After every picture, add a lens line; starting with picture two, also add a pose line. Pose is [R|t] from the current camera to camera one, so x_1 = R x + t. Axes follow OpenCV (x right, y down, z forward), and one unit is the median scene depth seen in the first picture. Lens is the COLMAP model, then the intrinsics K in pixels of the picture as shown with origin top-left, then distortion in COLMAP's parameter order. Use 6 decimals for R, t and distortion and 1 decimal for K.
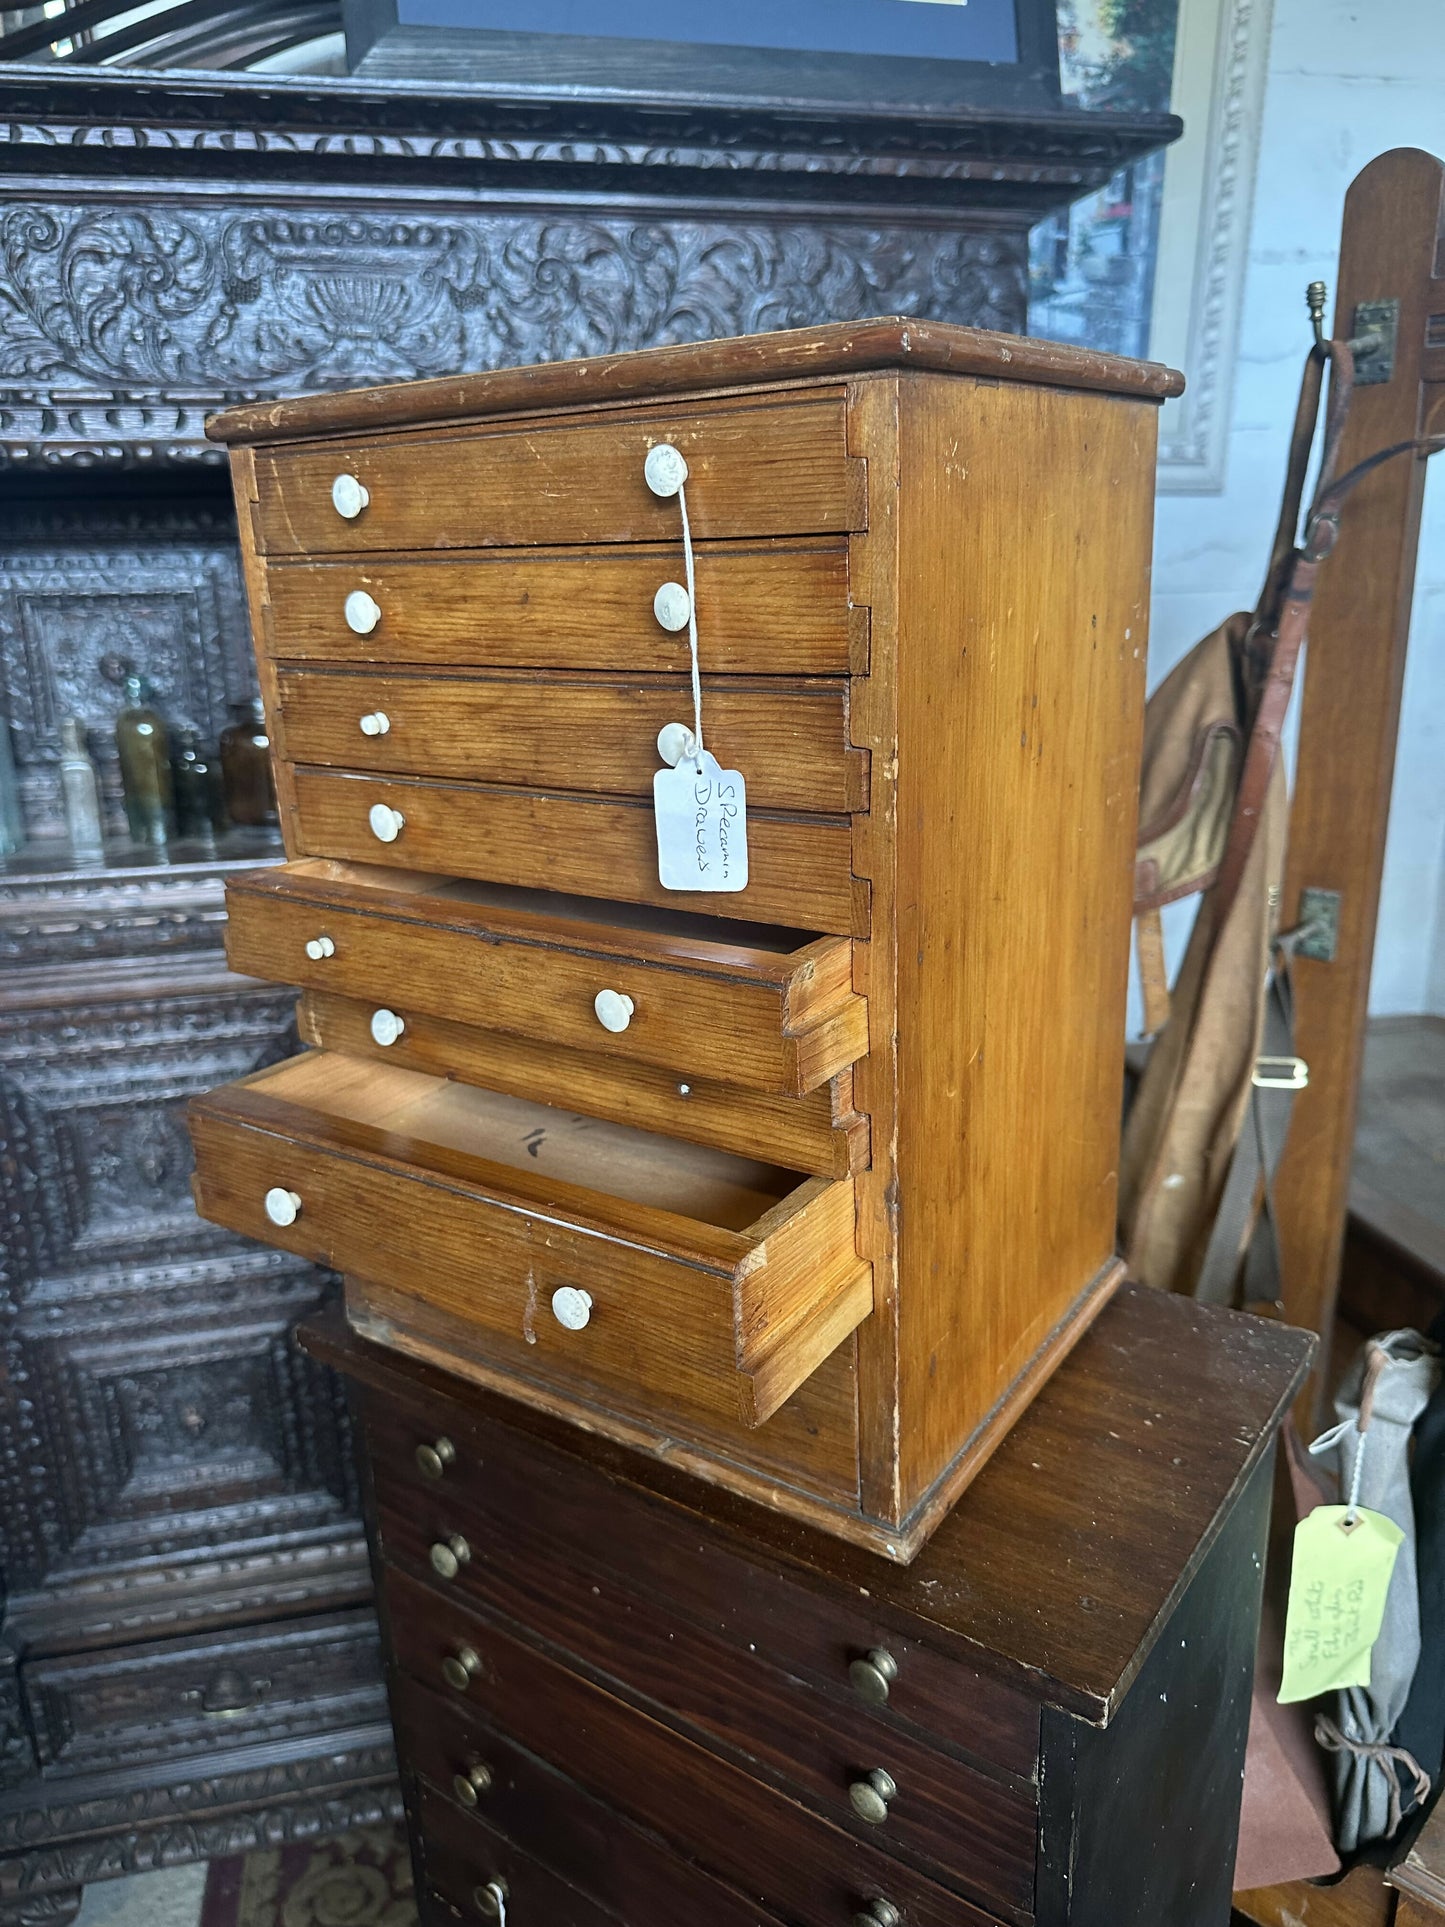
lens RADIAL K [[1404.2, 0, 703.6], [0, 1404.2, 964.6], [0, 0, 1]] dist [0.003534, -0.012476]
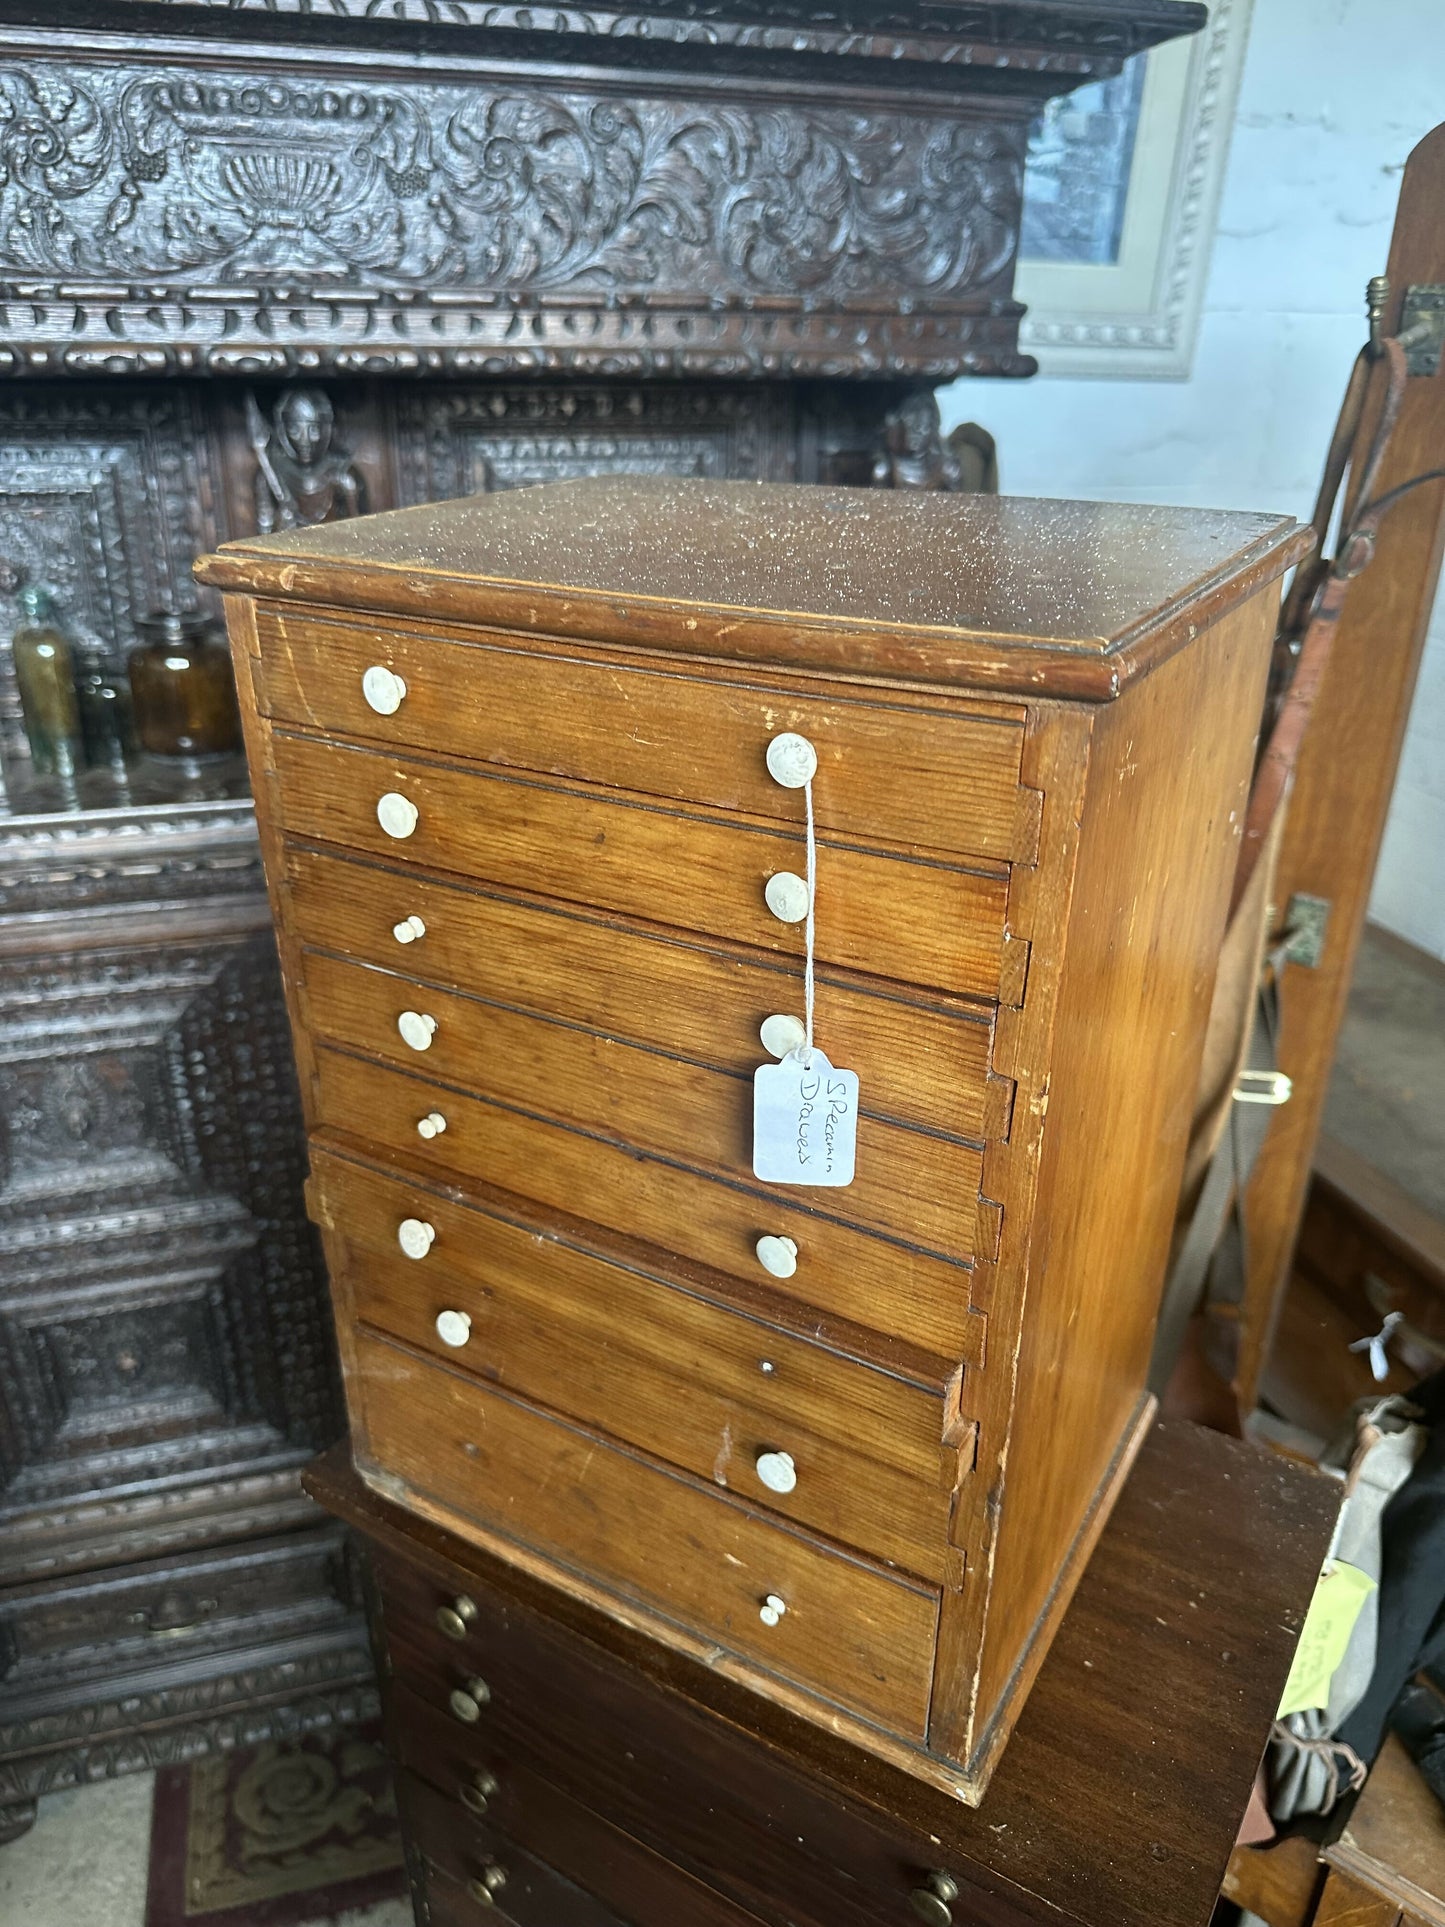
lens RADIAL K [[1411.1, 0, 699.6], [0, 1411.1, 969.2], [0, 0, 1]] dist [-0.003015, -0.004977]
pose [[0.997240, 0.004213, 0.074120, -0.049274], [-0.014582, 0.990057, 0.139909, -0.115112], [-0.072794, -0.140603, 0.987386, 0.045198]]
